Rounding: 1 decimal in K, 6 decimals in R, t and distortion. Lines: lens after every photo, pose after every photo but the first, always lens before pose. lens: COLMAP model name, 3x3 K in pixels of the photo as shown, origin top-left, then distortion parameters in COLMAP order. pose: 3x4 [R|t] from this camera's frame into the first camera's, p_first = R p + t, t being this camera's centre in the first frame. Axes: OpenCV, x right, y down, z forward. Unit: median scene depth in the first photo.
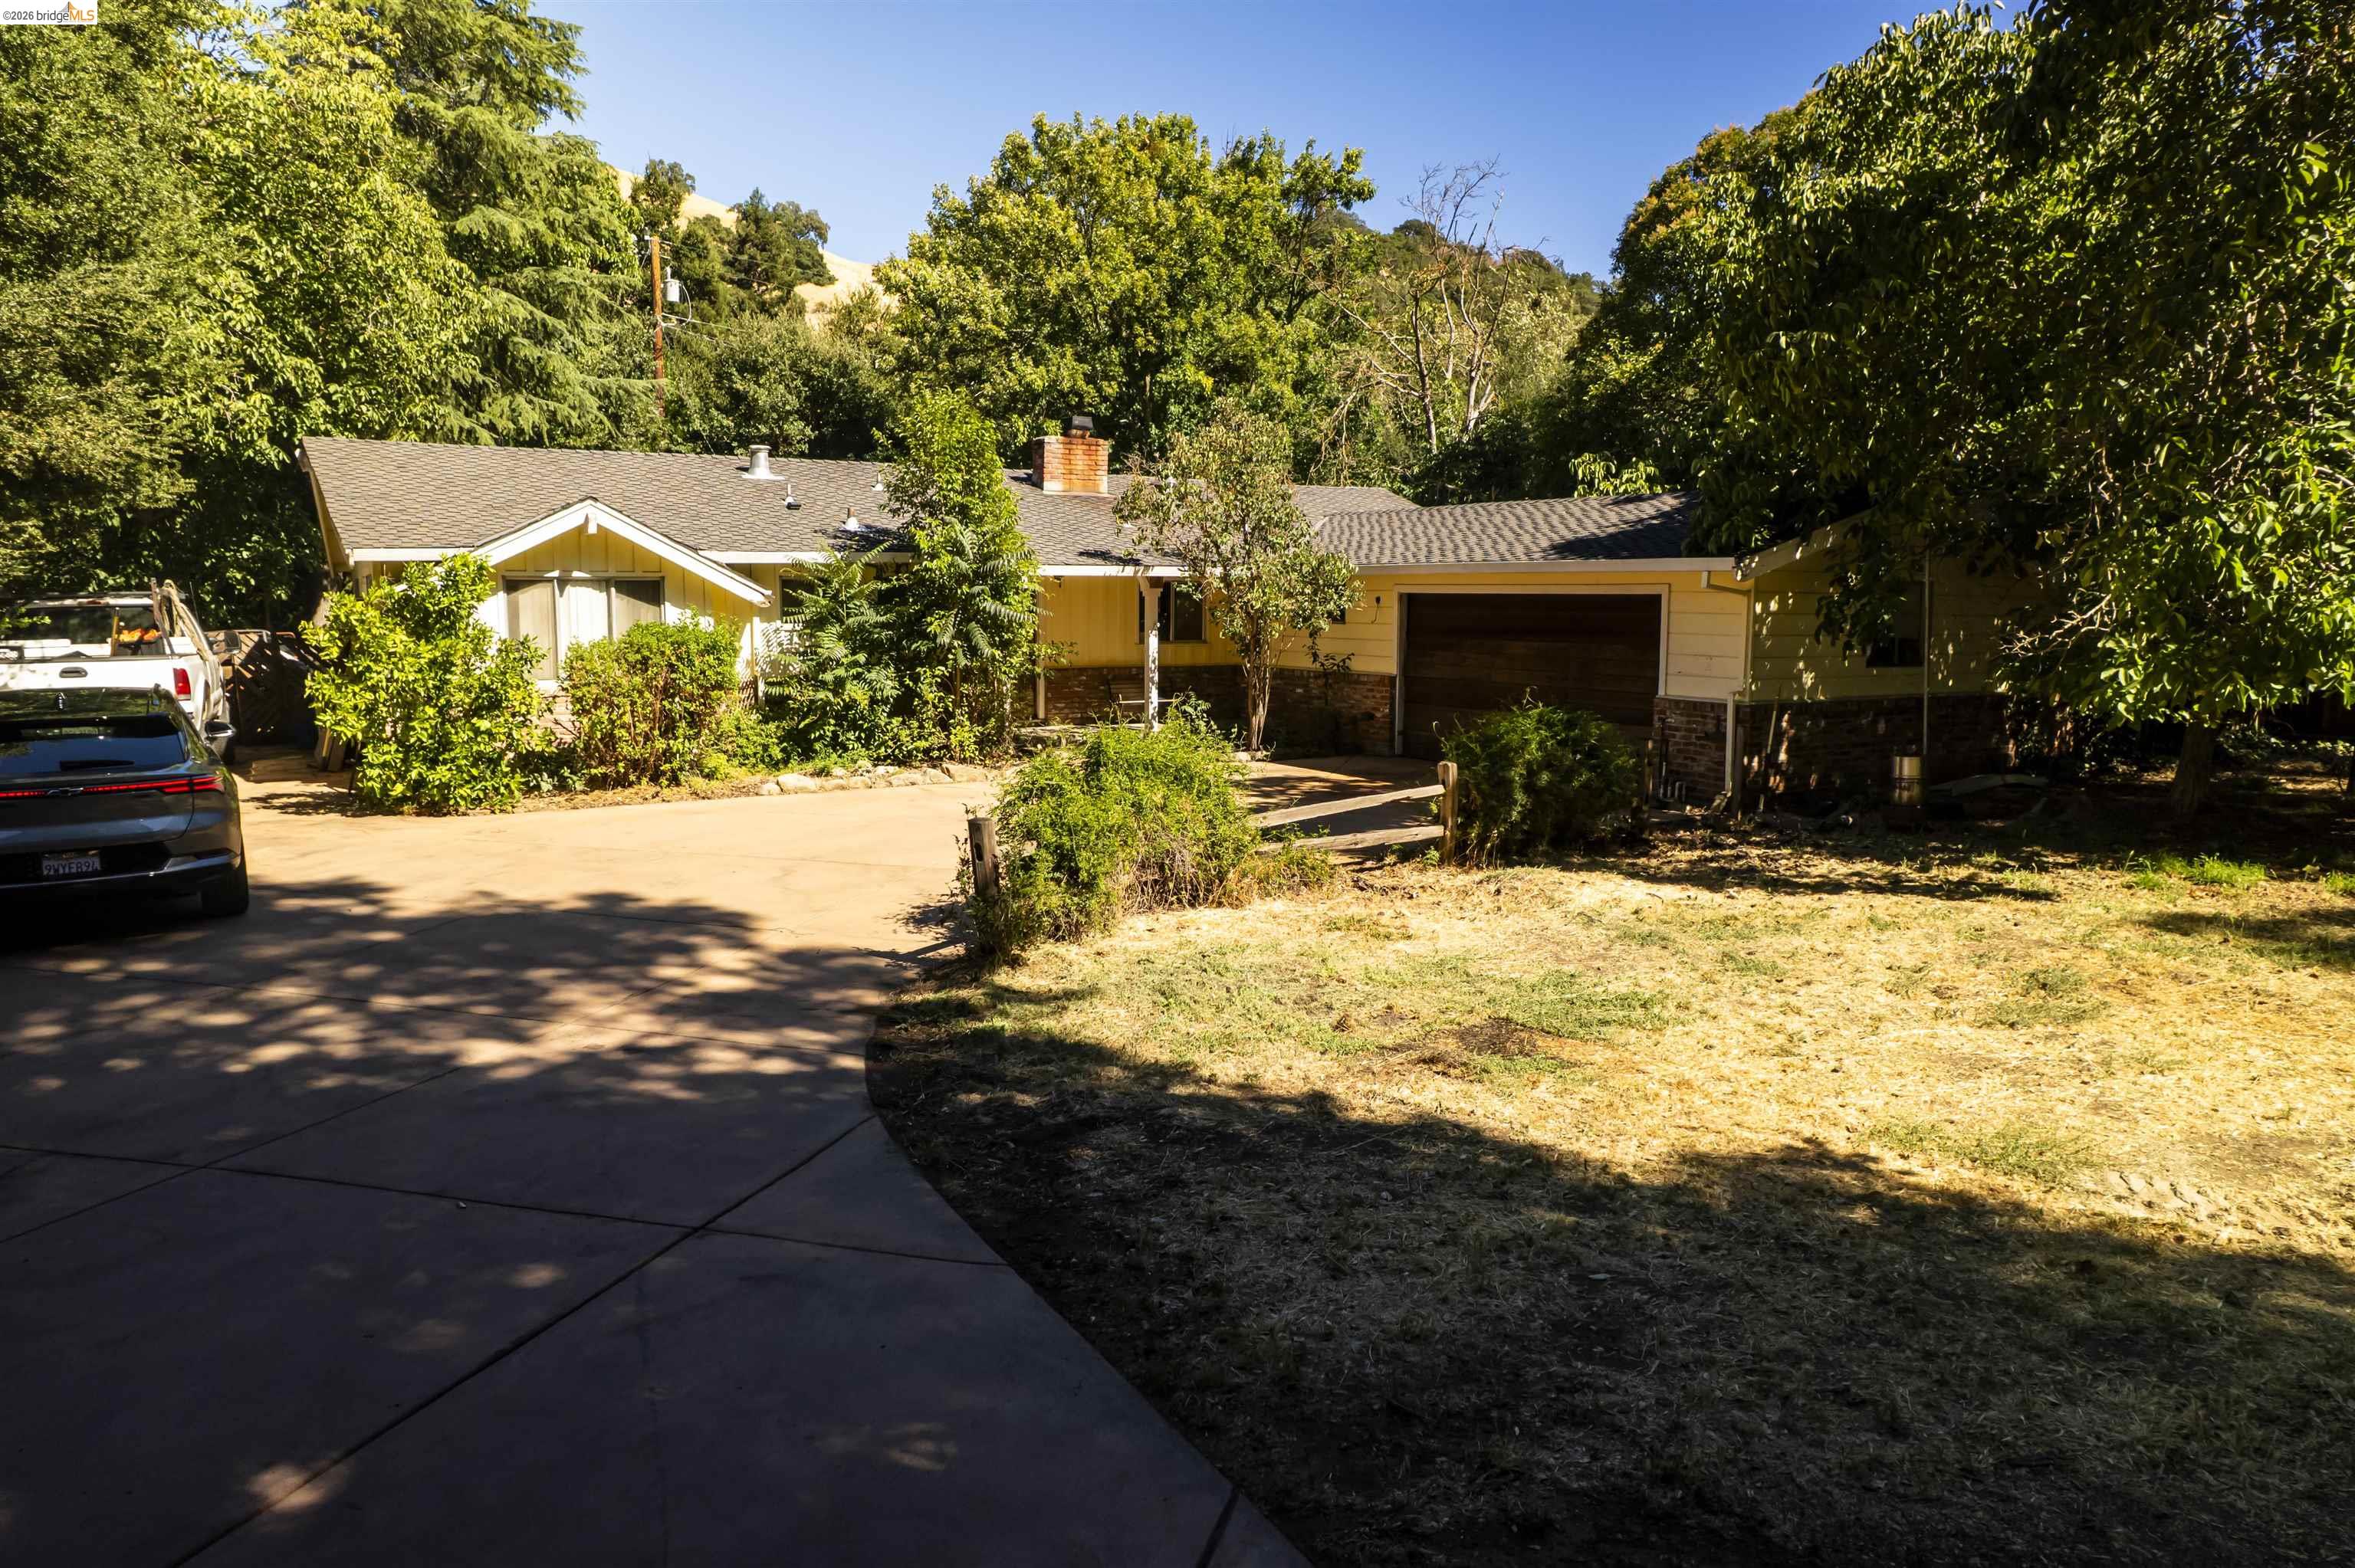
lens RADIAL K [[1476.4, 0, 1181.7], [0, 1476.4, 786.0], [0, 0, 1]] dist [-0.028775, 0.034752]
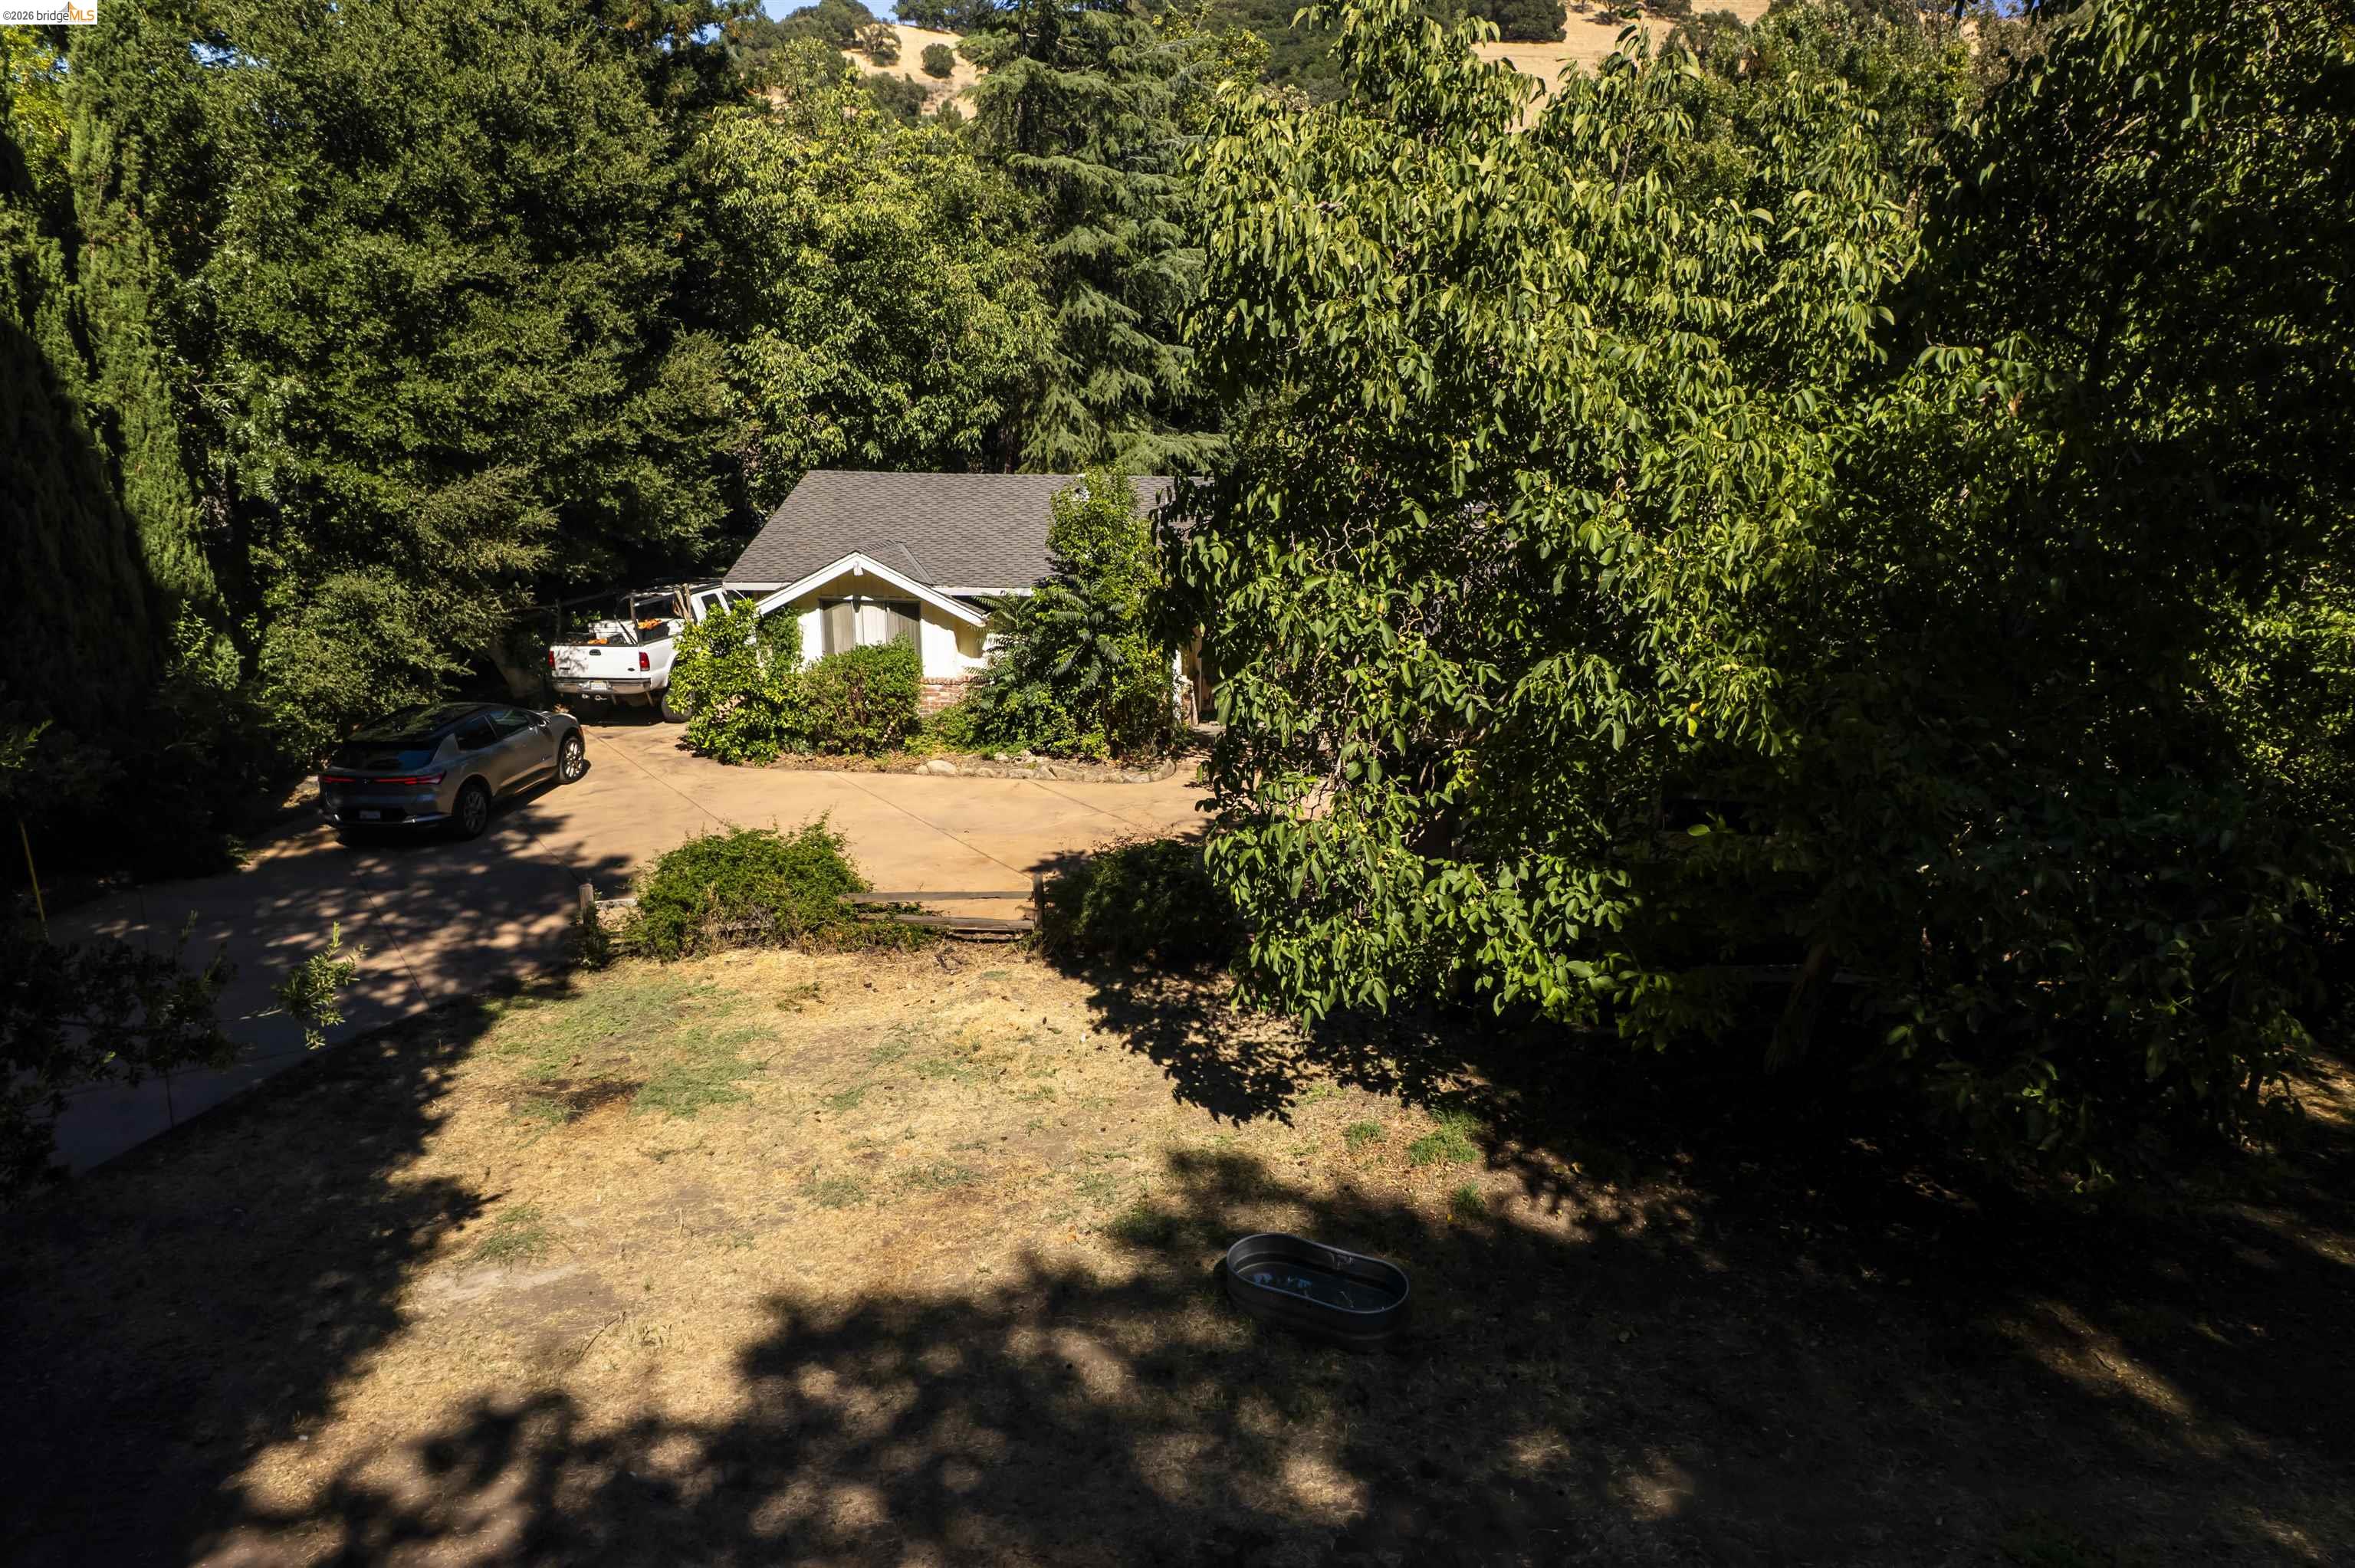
lens RADIAL K [[1476.4, 0, 1177.5], [0, 1476.4, 799.9], [0, 0, 1]] dist [-0.028775, 0.034752]
pose [[0.768745, 0.169608, -0.616656, 0.705044], [-0.083238, 0.982527, 0.166471, -0.203400], [0.634115, -0.076644, 0.769431, 0.064958]]
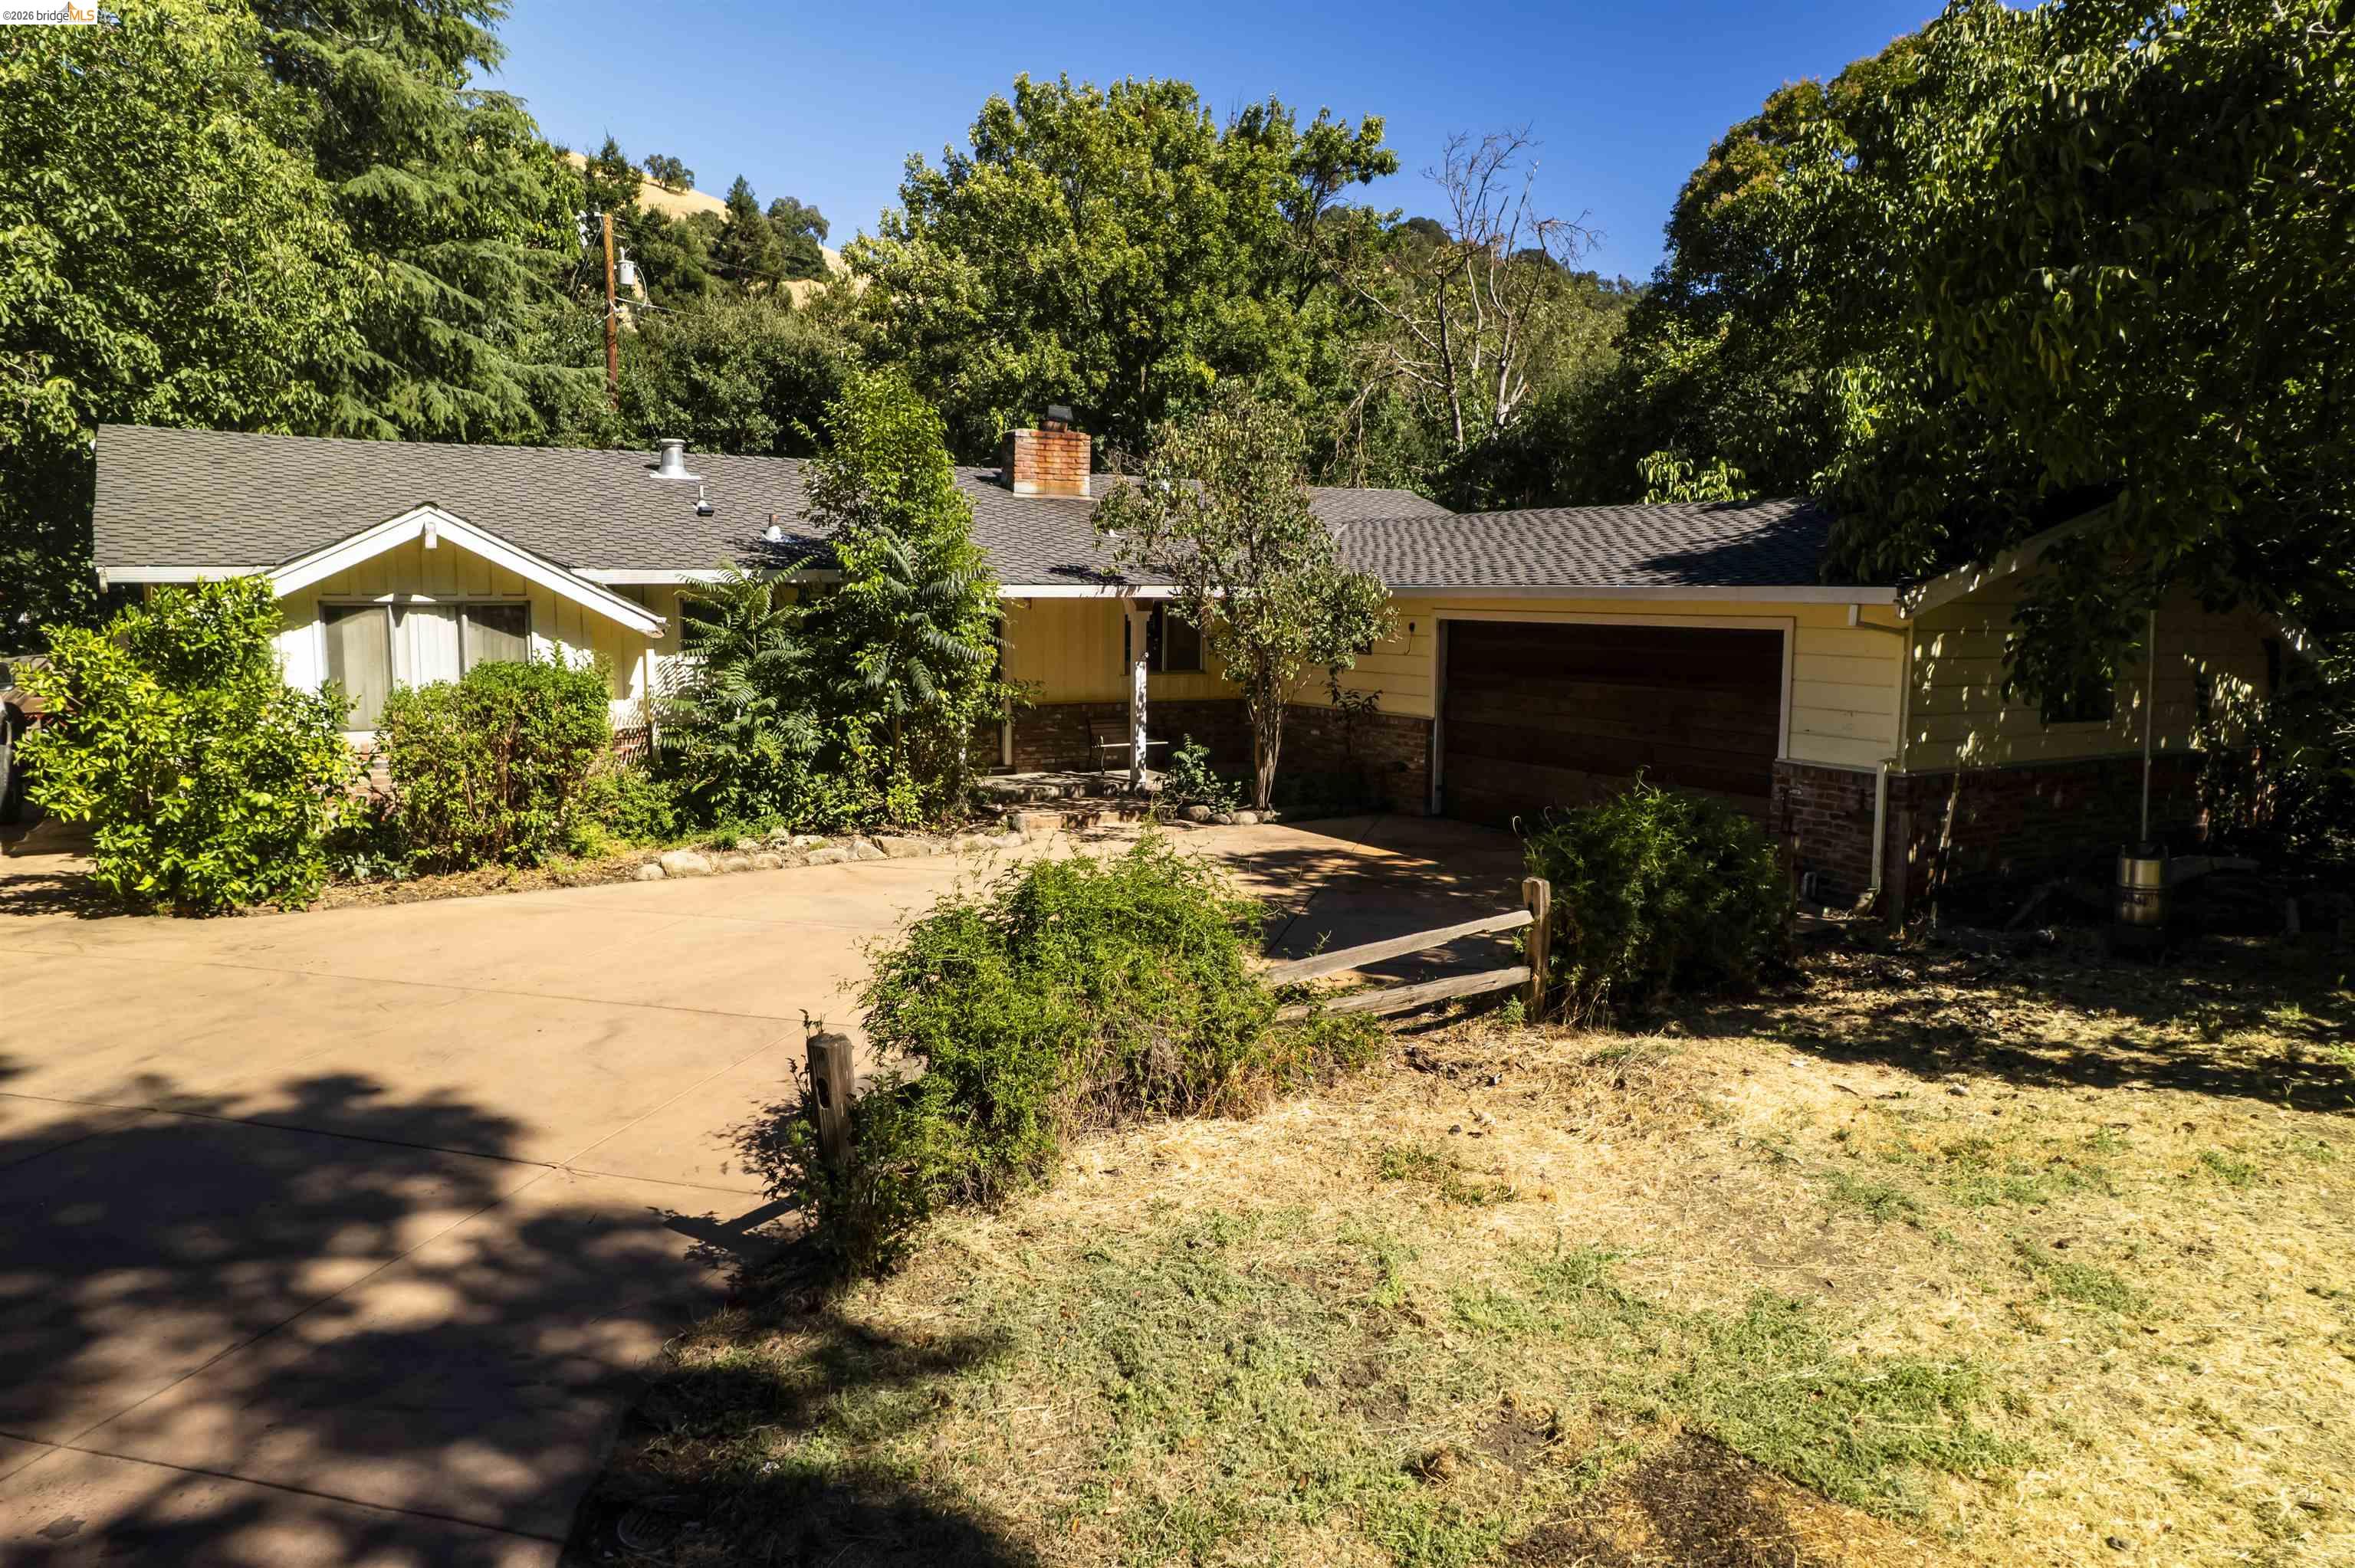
lens RADIAL K [[1476.4, 0, 1178.6], [0, 1476.4, 792.1], [0, 0, 1]] dist [-0.028775, 0.034752]
pose [[0.999989, 0.003510, -0.003215, 0.005848], [-0.003497, 0.999986, 0.004020, -0.040709], [0.003229, -0.004009, 0.999987, 0.190647]]
